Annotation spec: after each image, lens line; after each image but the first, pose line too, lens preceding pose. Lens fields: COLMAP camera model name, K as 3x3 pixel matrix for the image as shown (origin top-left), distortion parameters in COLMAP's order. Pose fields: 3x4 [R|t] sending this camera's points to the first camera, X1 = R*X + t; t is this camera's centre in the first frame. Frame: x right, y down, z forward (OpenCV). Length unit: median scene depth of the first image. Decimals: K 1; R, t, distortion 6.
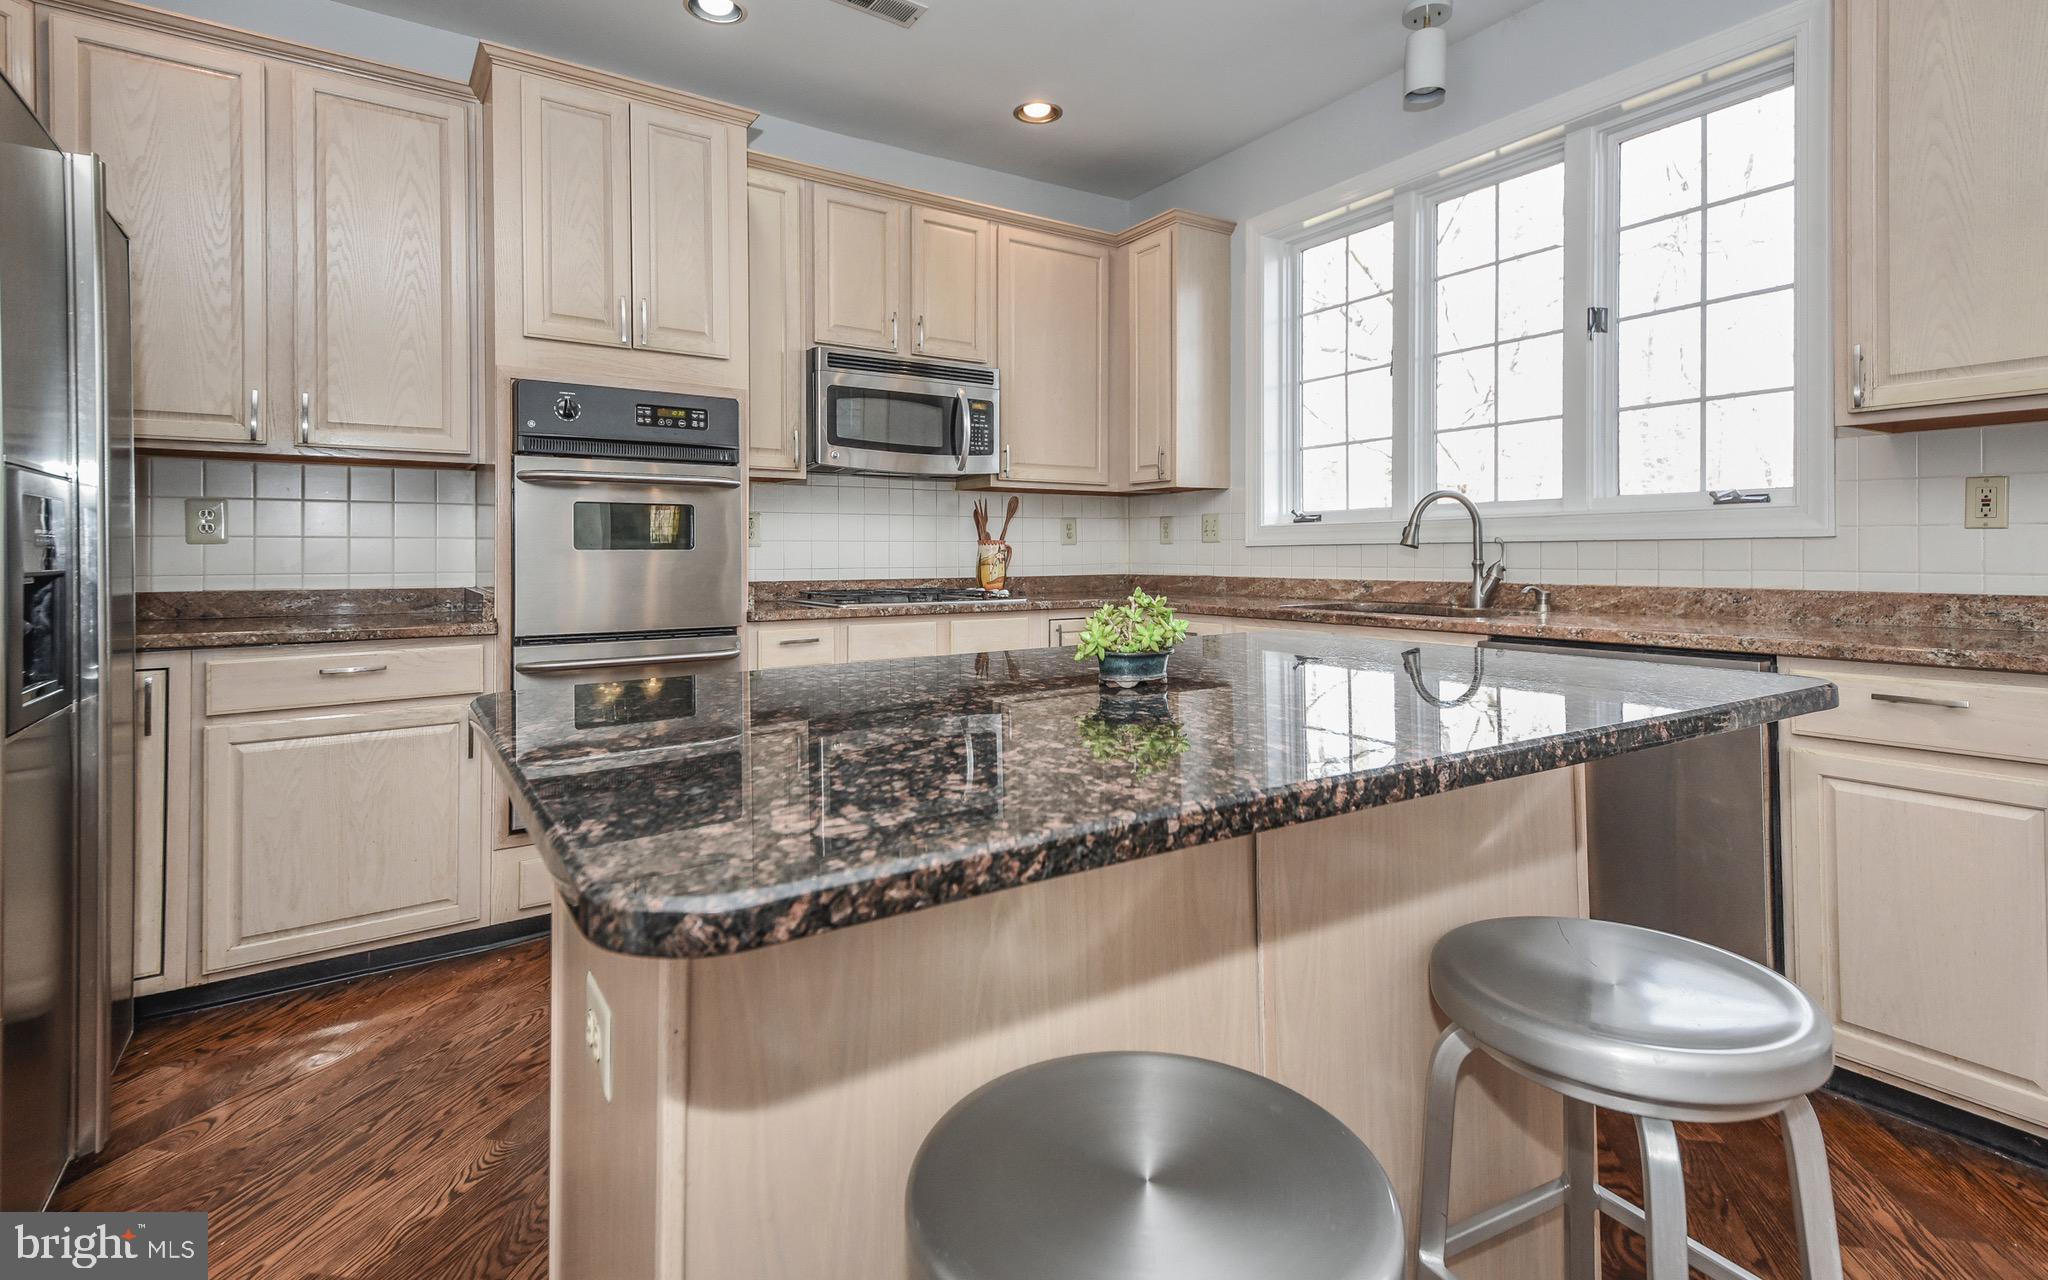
lens RADIAL K [[992.9, 0, 1030.2], [0, 992.9, 553.0], [0, 0, 1]] dist [0.056033, 0.000062]
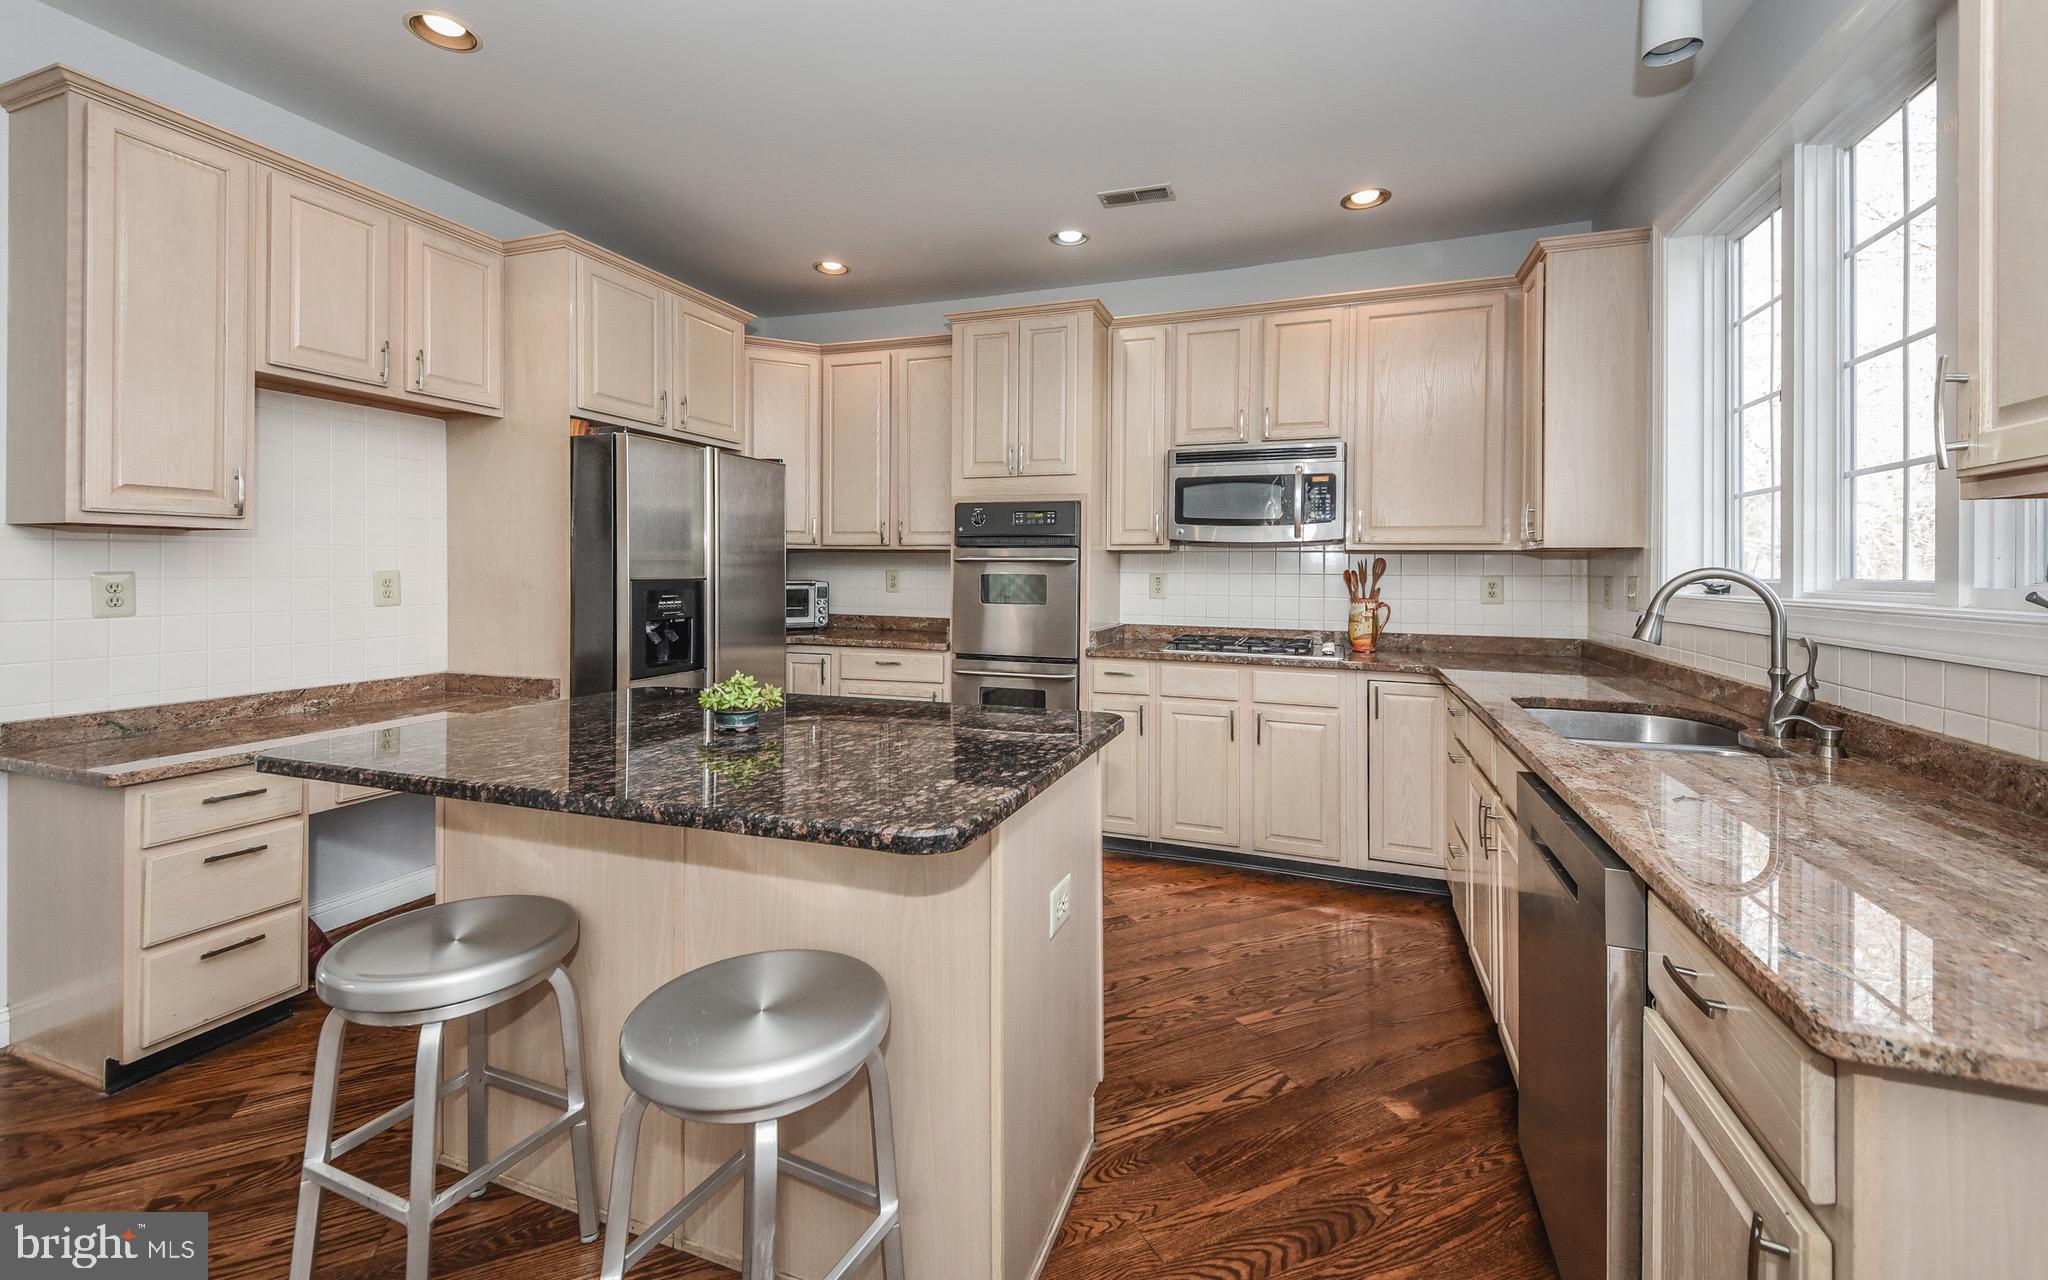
lens RADIAL K [[830.0, 0, 1030.4], [0, 830.0, 577.3], [0, 0, 1]] dist [0.028702, -0.000082]
pose [[0.598425, 0.019324, -0.800946, 0.550424], [-0.009903, 0.999811, 0.016723, -0.055956], [0.801118, -0.002076, 0.598503, 0.202817]]
